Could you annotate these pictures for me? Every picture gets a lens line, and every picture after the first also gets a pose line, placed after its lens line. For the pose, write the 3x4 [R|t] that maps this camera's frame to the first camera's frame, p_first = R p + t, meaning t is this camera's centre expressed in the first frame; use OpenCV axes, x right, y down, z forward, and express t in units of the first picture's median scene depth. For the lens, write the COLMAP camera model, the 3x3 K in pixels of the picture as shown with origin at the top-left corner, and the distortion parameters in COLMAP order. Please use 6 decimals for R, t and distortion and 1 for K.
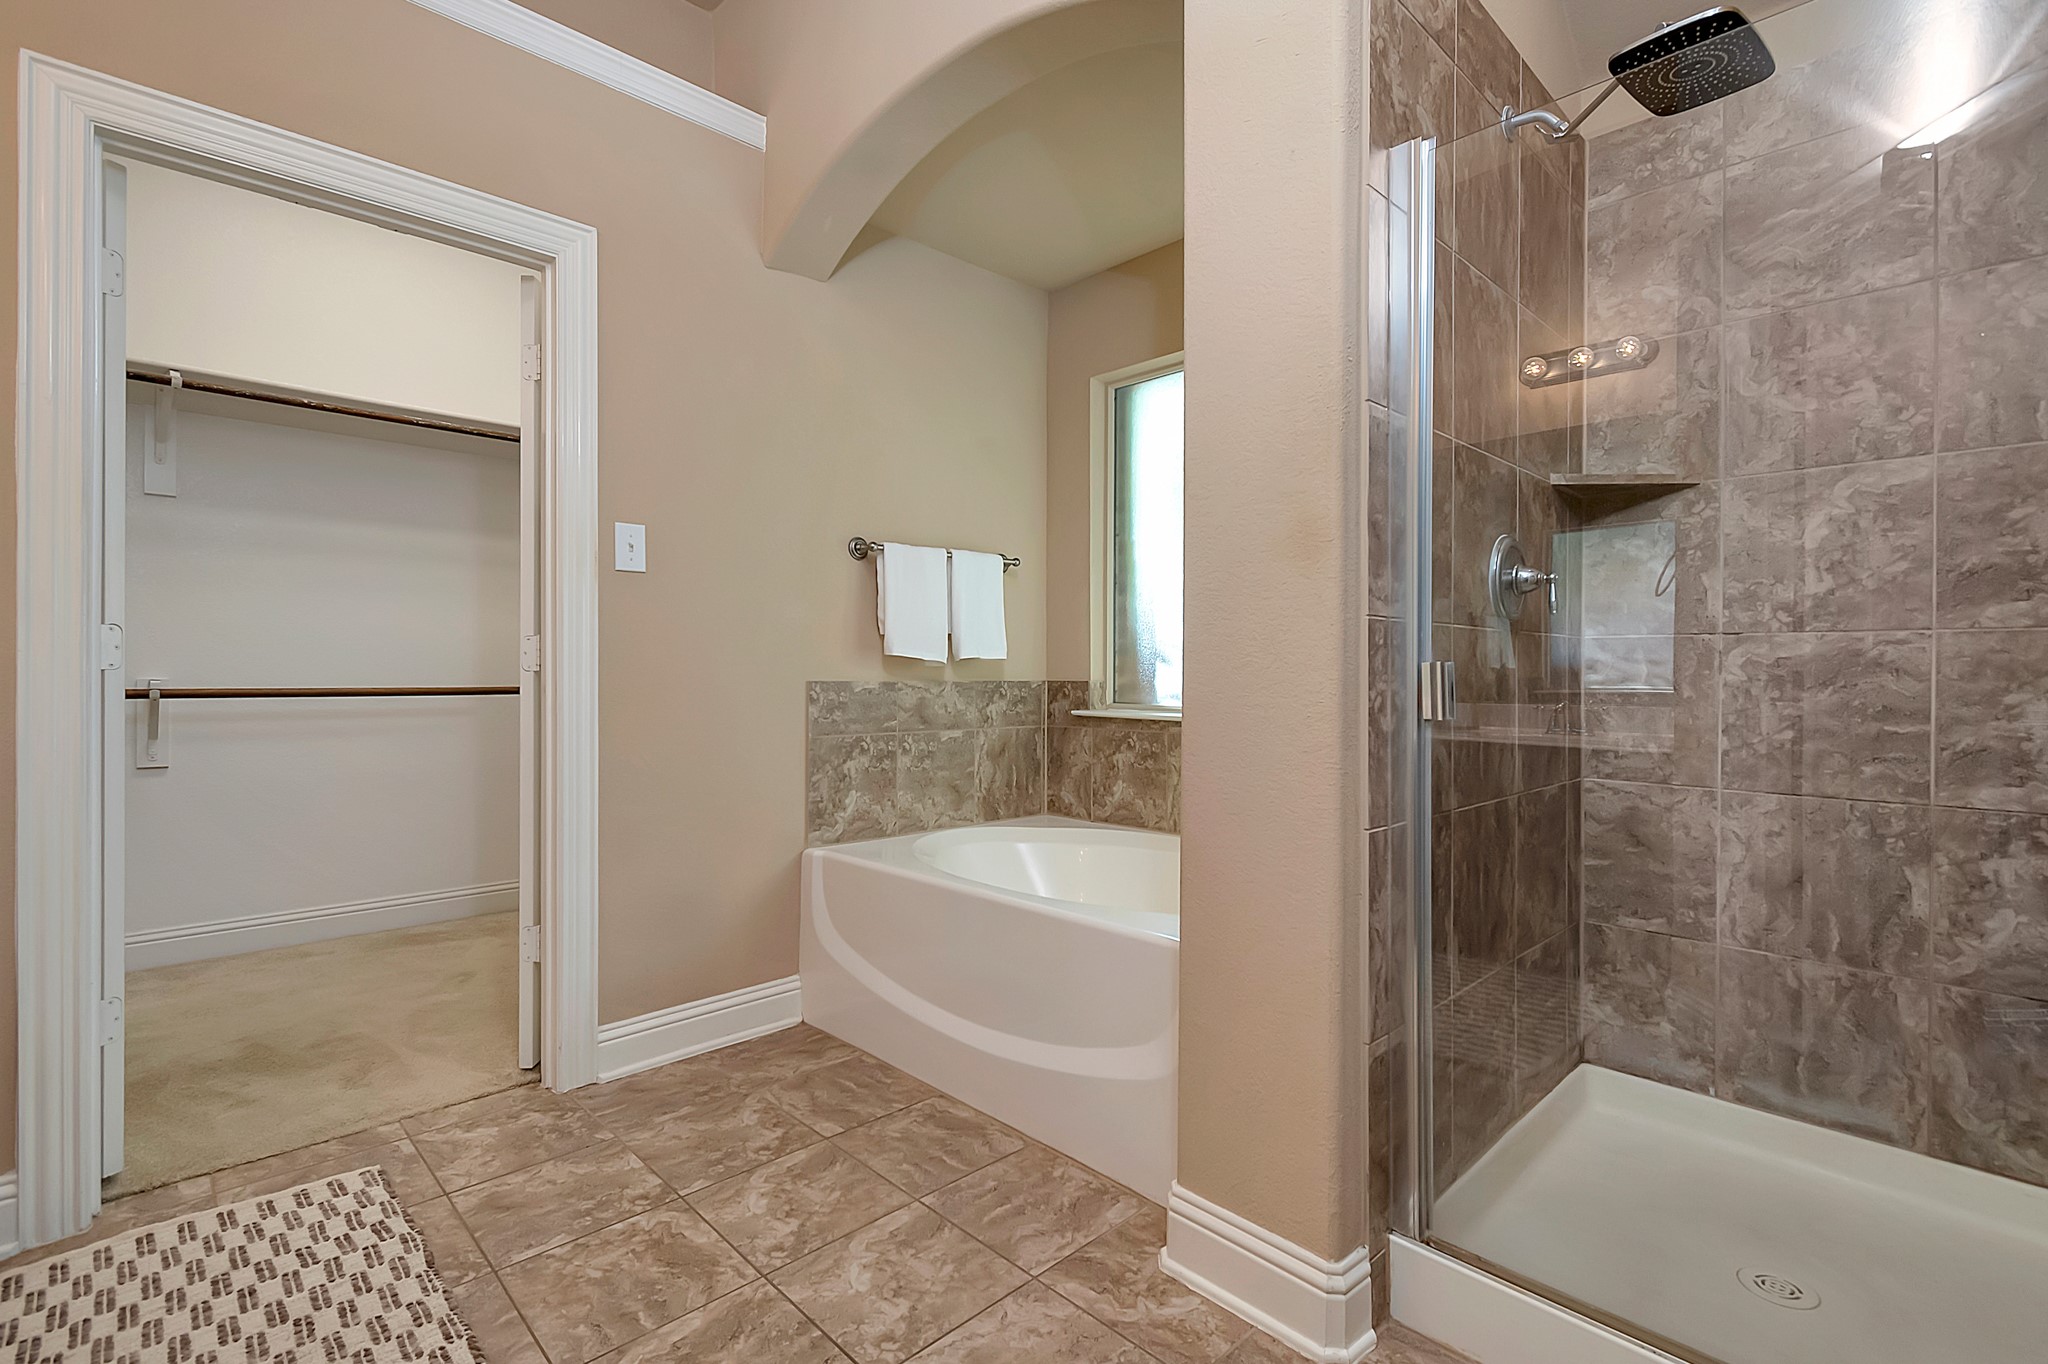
lens RADIAL K [[938.3, 0, 1031.2], [0, 938.3, 677.2], [0, 0, 1]] dist [0.005634, -0.003432]
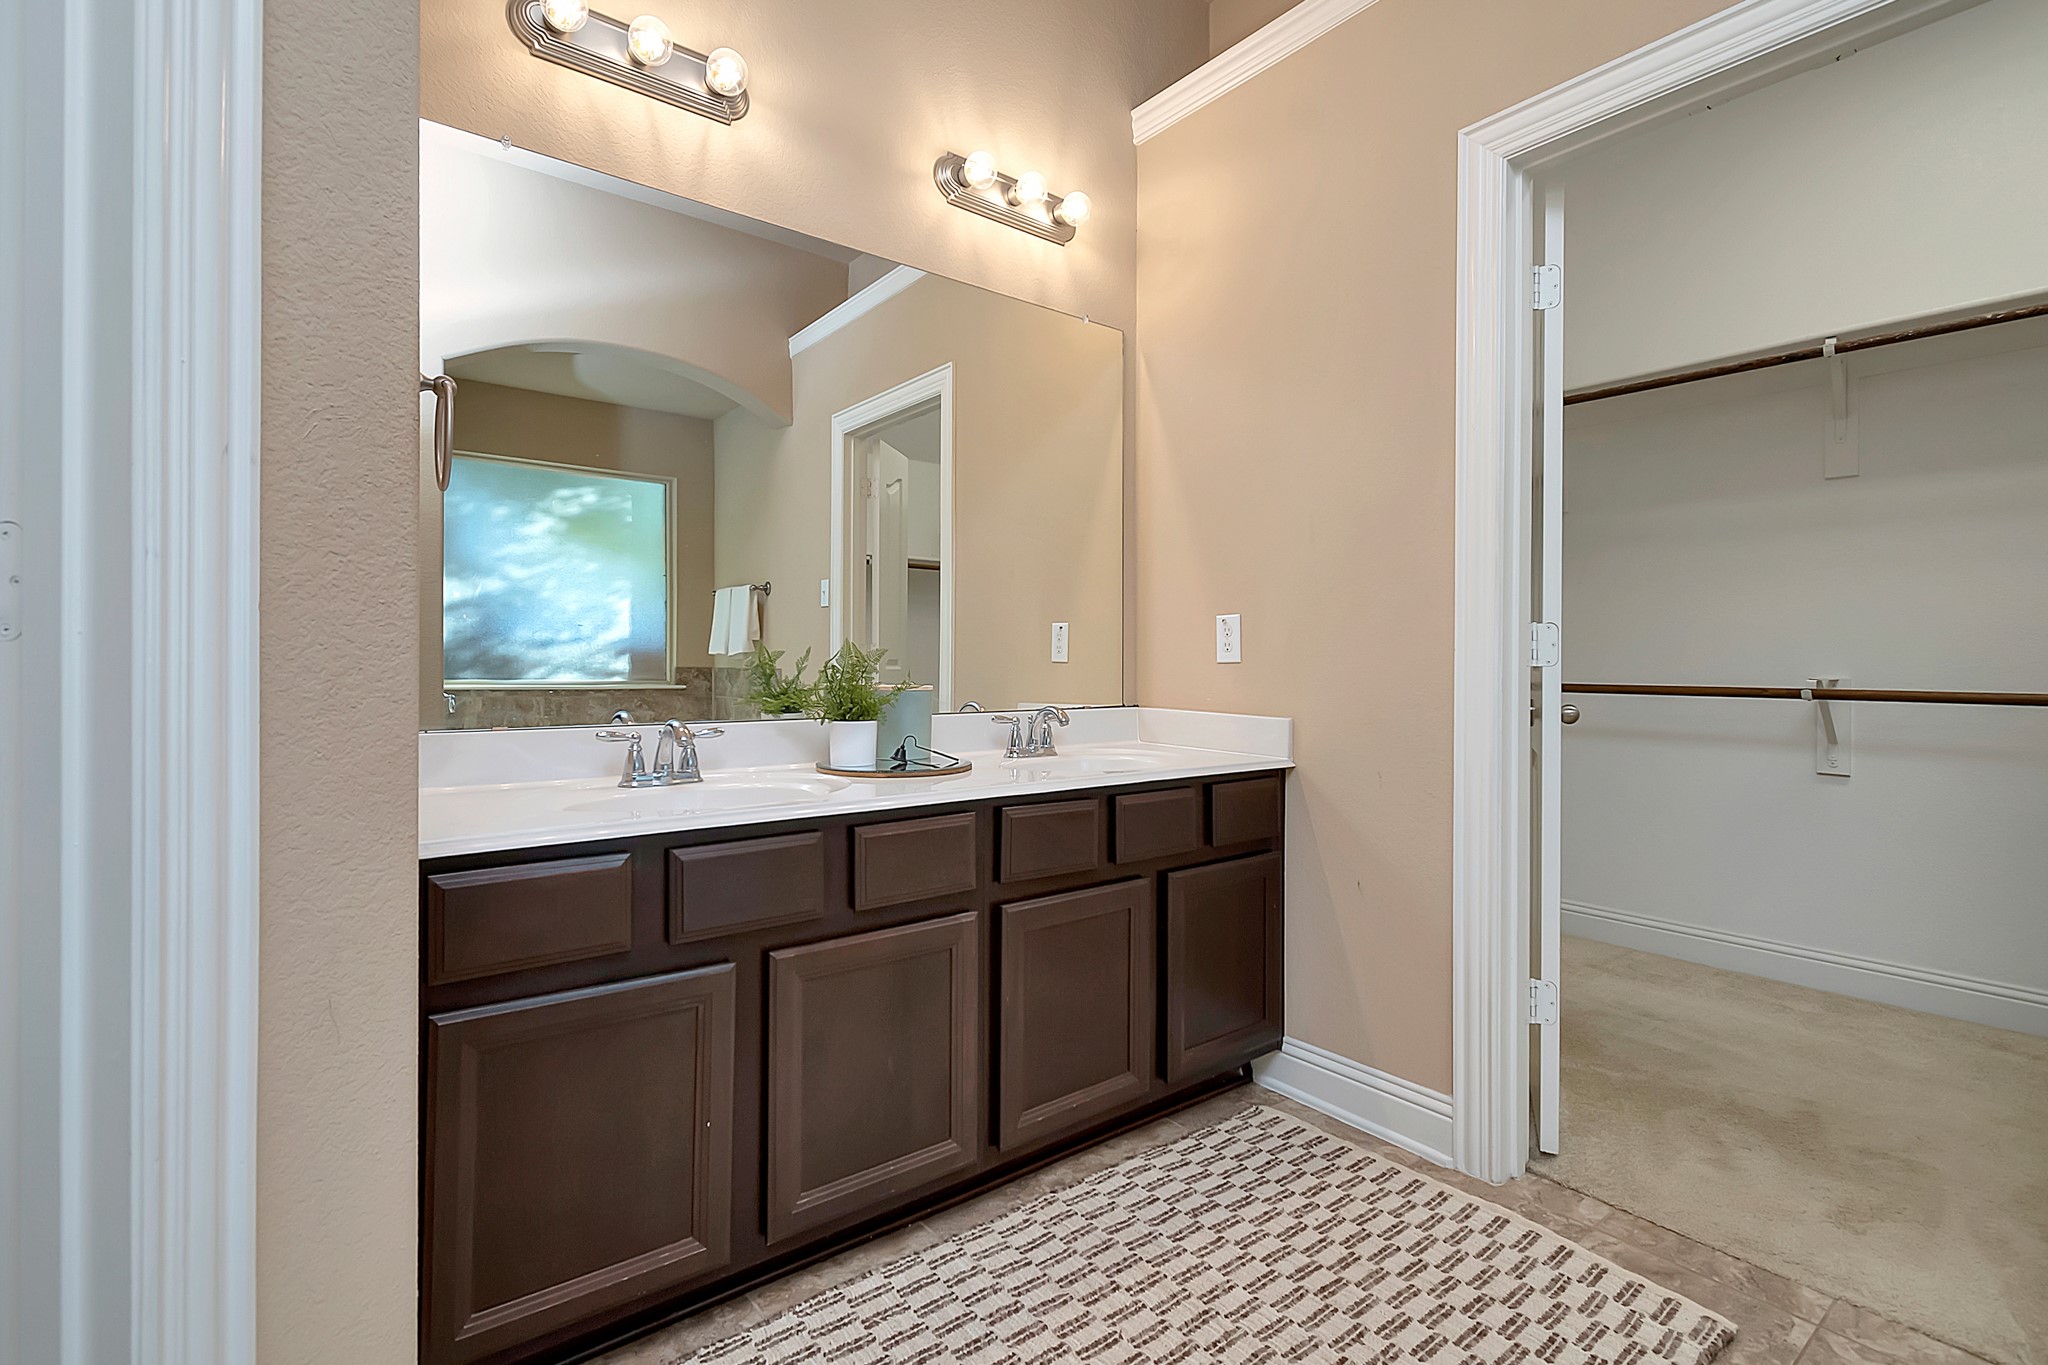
lens RADIAL K [[938.3, 0, 1016.7], [0, 938.3, 671.4], [0, 0, 1]] dist [0.005634, -0.003432]
pose [[-0.107454, 0.004580, -0.994199, 0.106333], [-0.013462, 0.999891, 0.006061, -0.001036], [0.994119, 0.014035, -0.107381, 0.469618]]
